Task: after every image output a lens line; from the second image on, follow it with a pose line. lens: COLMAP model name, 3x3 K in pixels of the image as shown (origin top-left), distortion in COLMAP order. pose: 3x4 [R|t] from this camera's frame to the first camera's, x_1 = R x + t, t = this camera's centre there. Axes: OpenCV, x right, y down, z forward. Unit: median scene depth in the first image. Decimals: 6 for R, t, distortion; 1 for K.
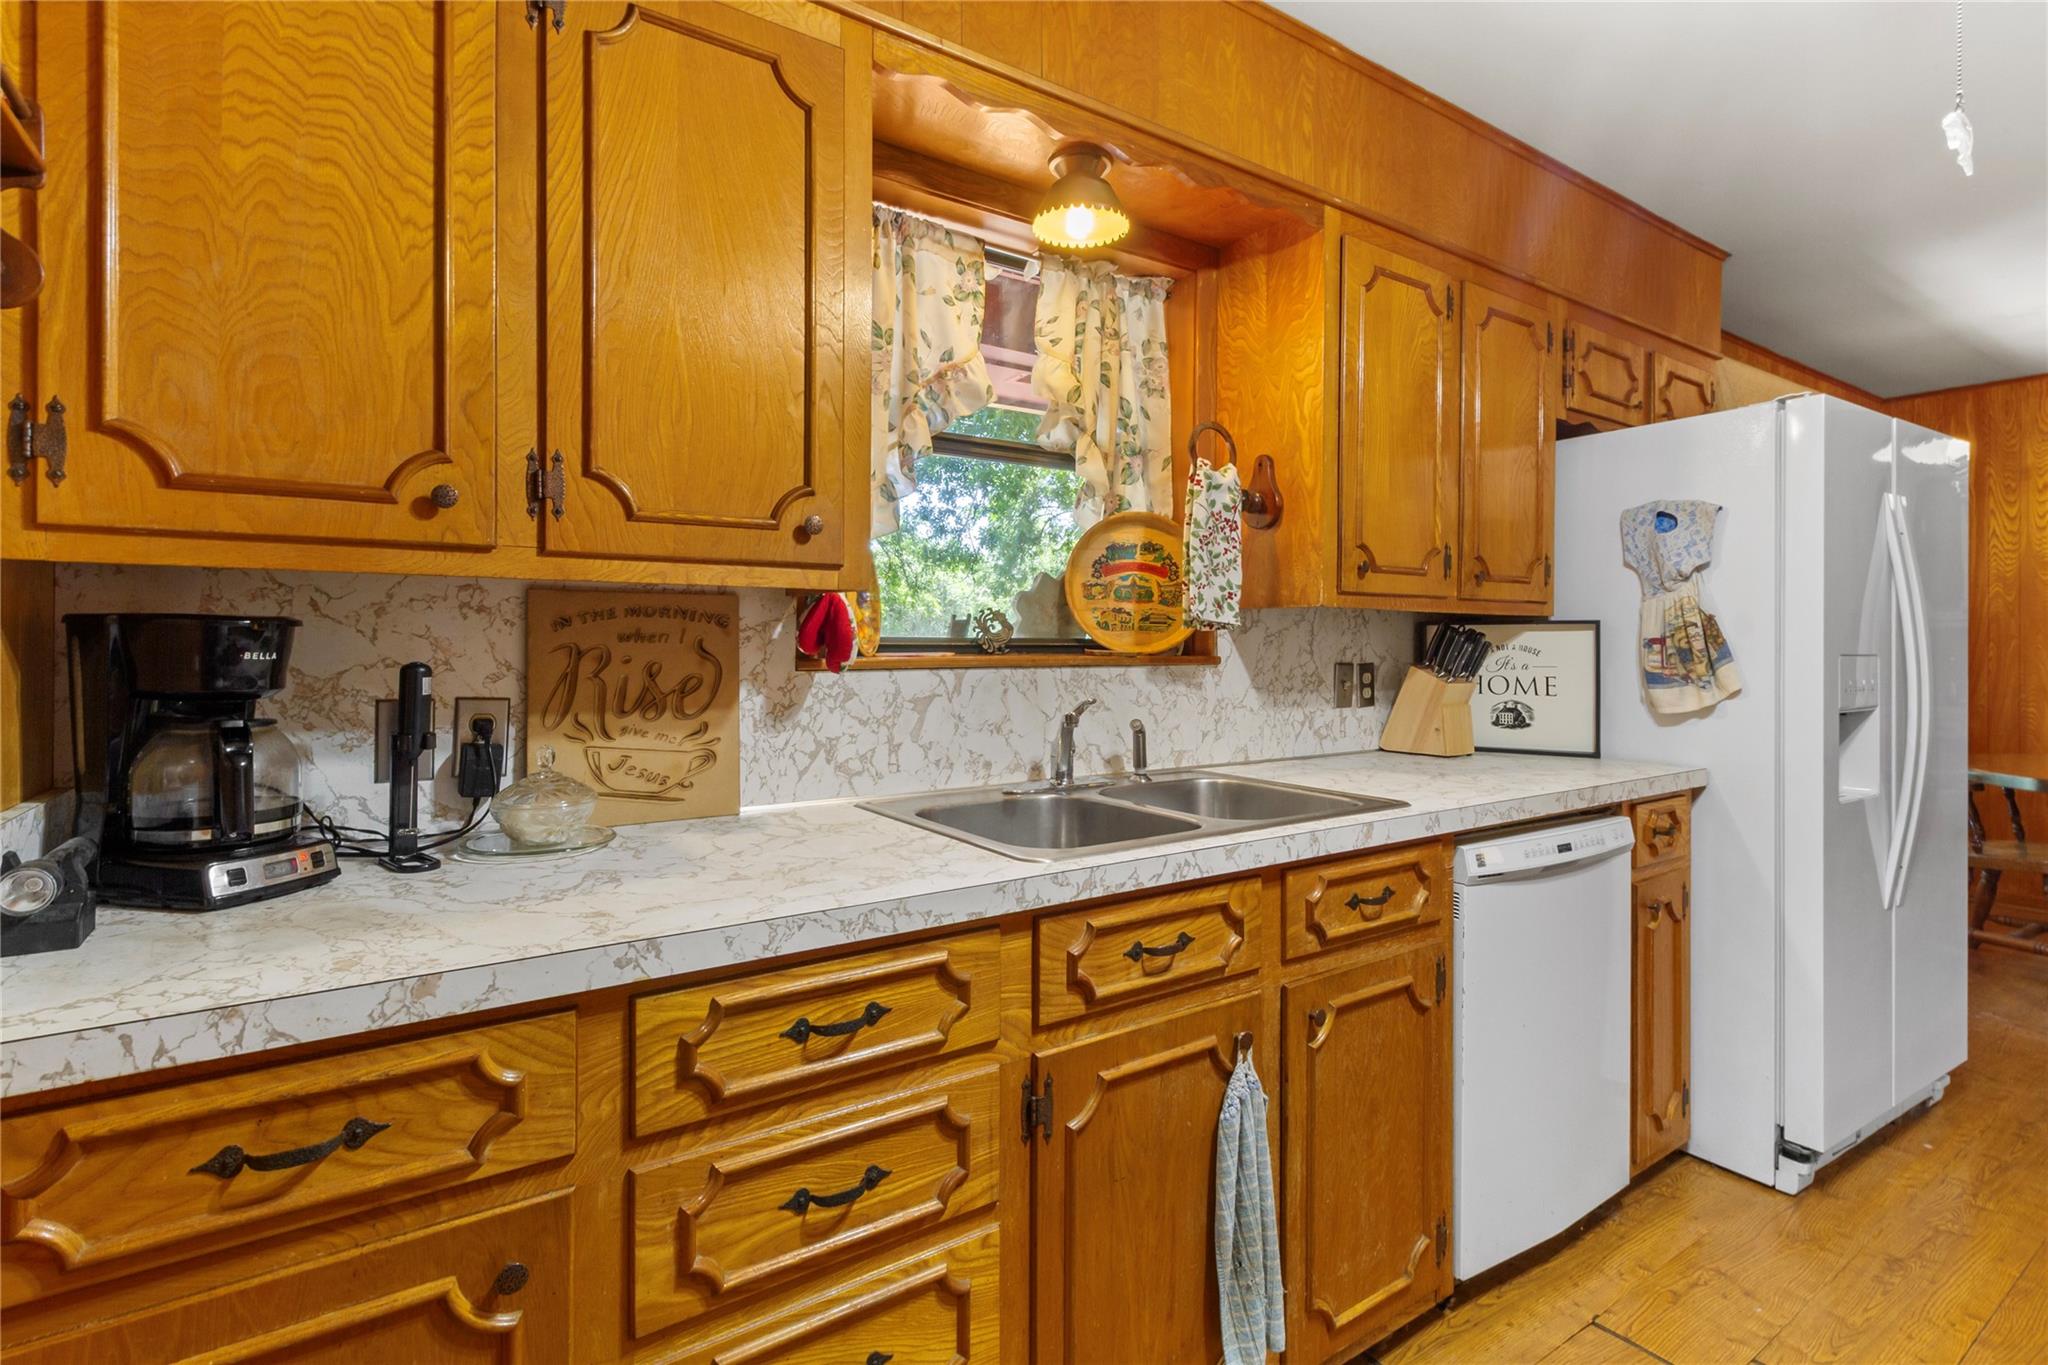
lens RADIAL K [[1122.5, 0, 1024.0], [0, 1122.5, 664.3], [0, 0, 1]] dist [-0.004687, -0.001222]
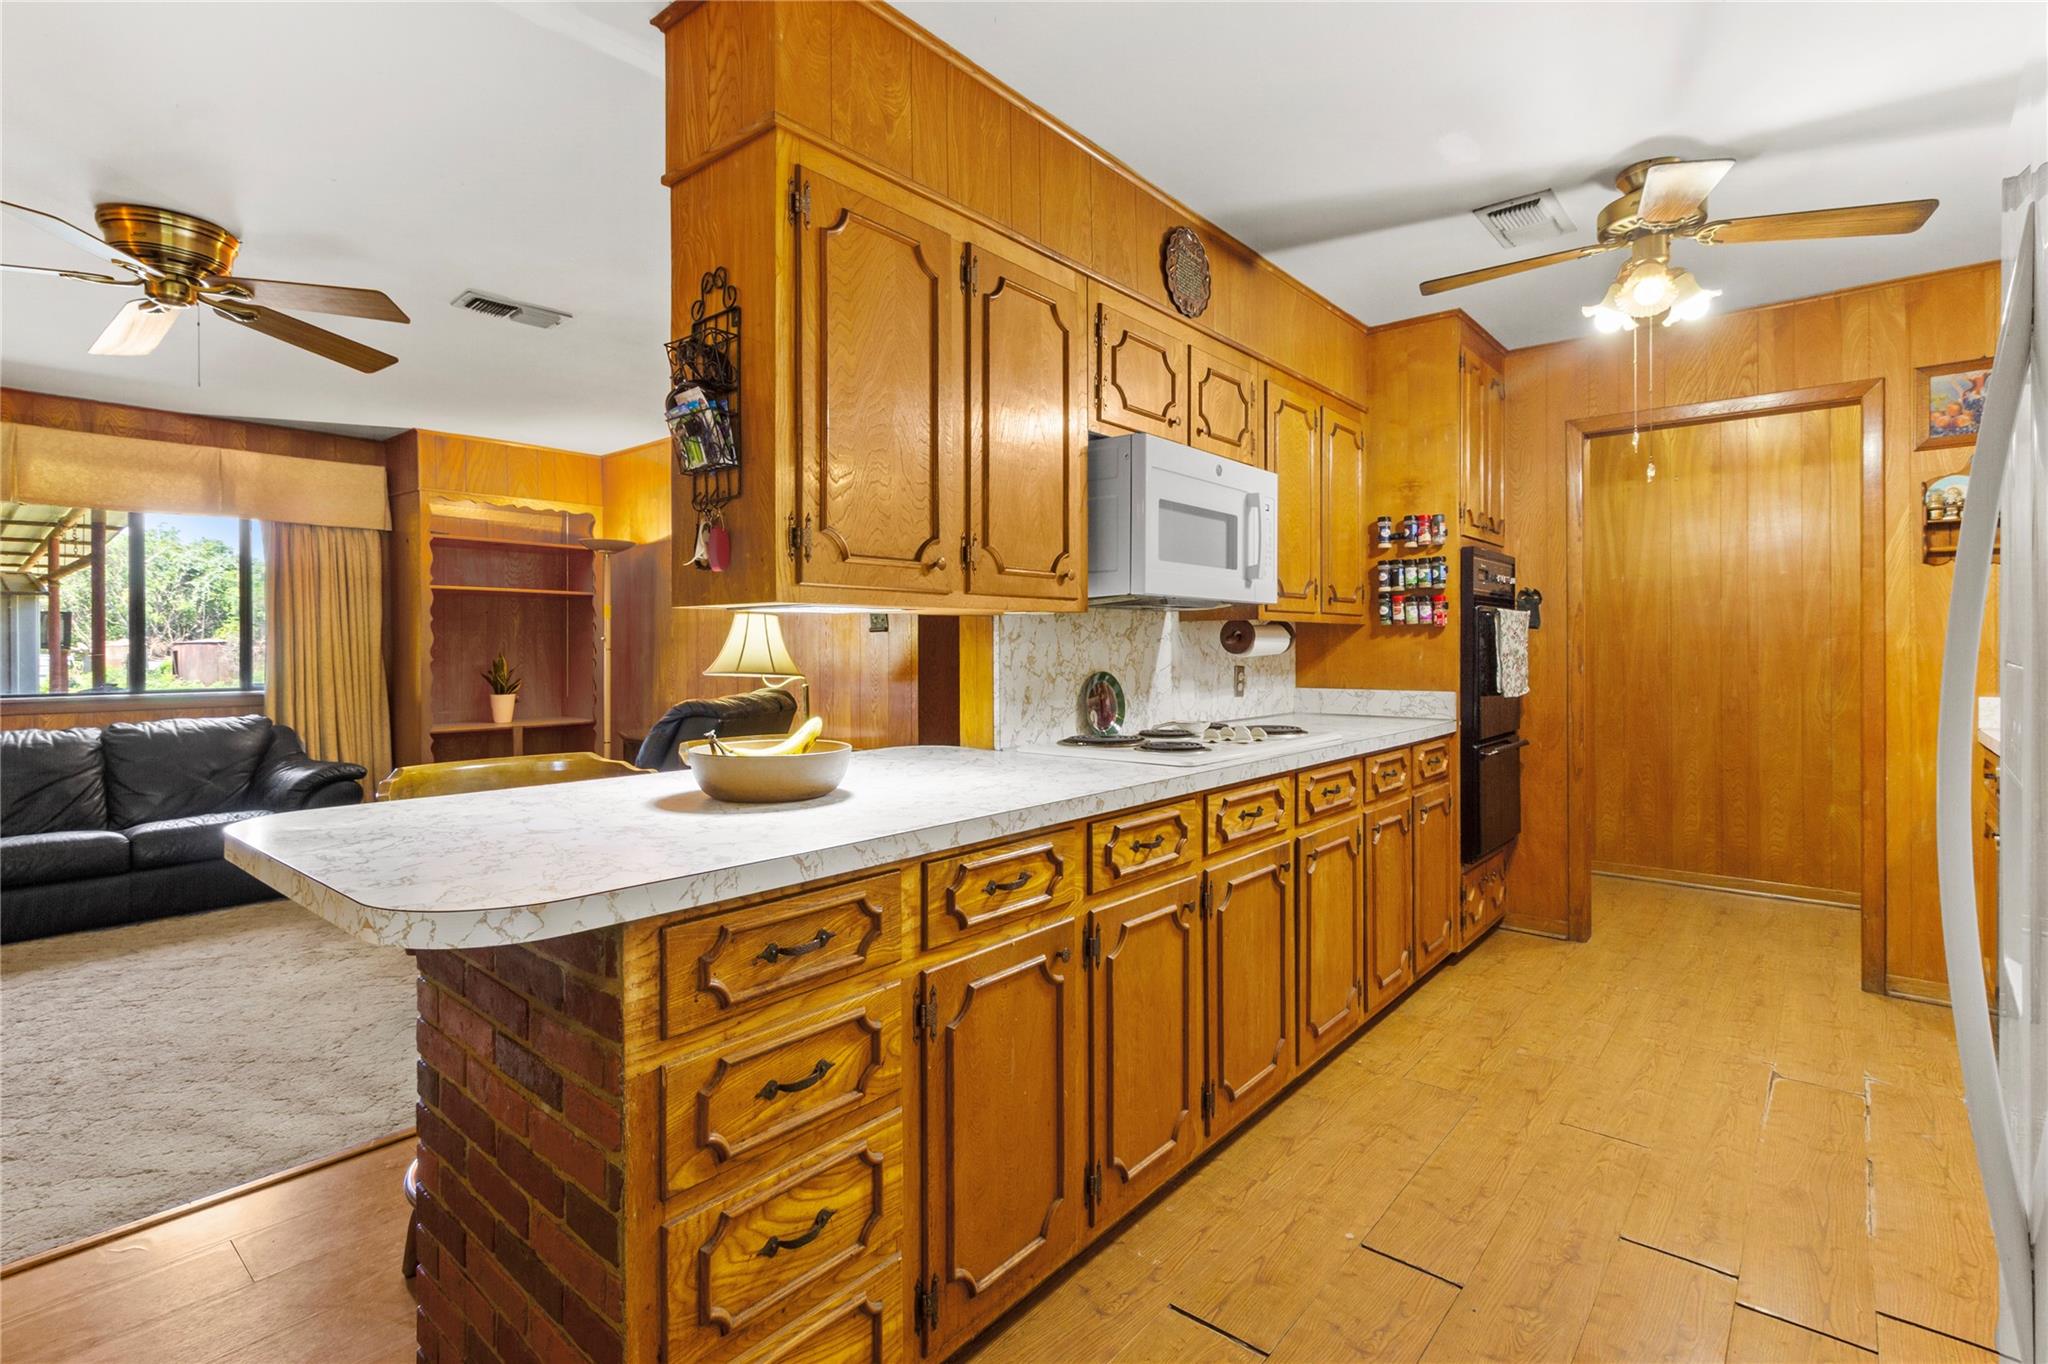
lens RADIAL K [[961.5, 0, 1030.9], [0, 961.5, 674.4], [0, 0, 1]] dist [0.005994, -0.000378]
pose [[0.979392, -0.007730, 0.201819, -0.380241], [0.004736, 0.999872, 0.015312, 0.003833], [-0.201911, -0.014040, 0.979303, -0.304966]]
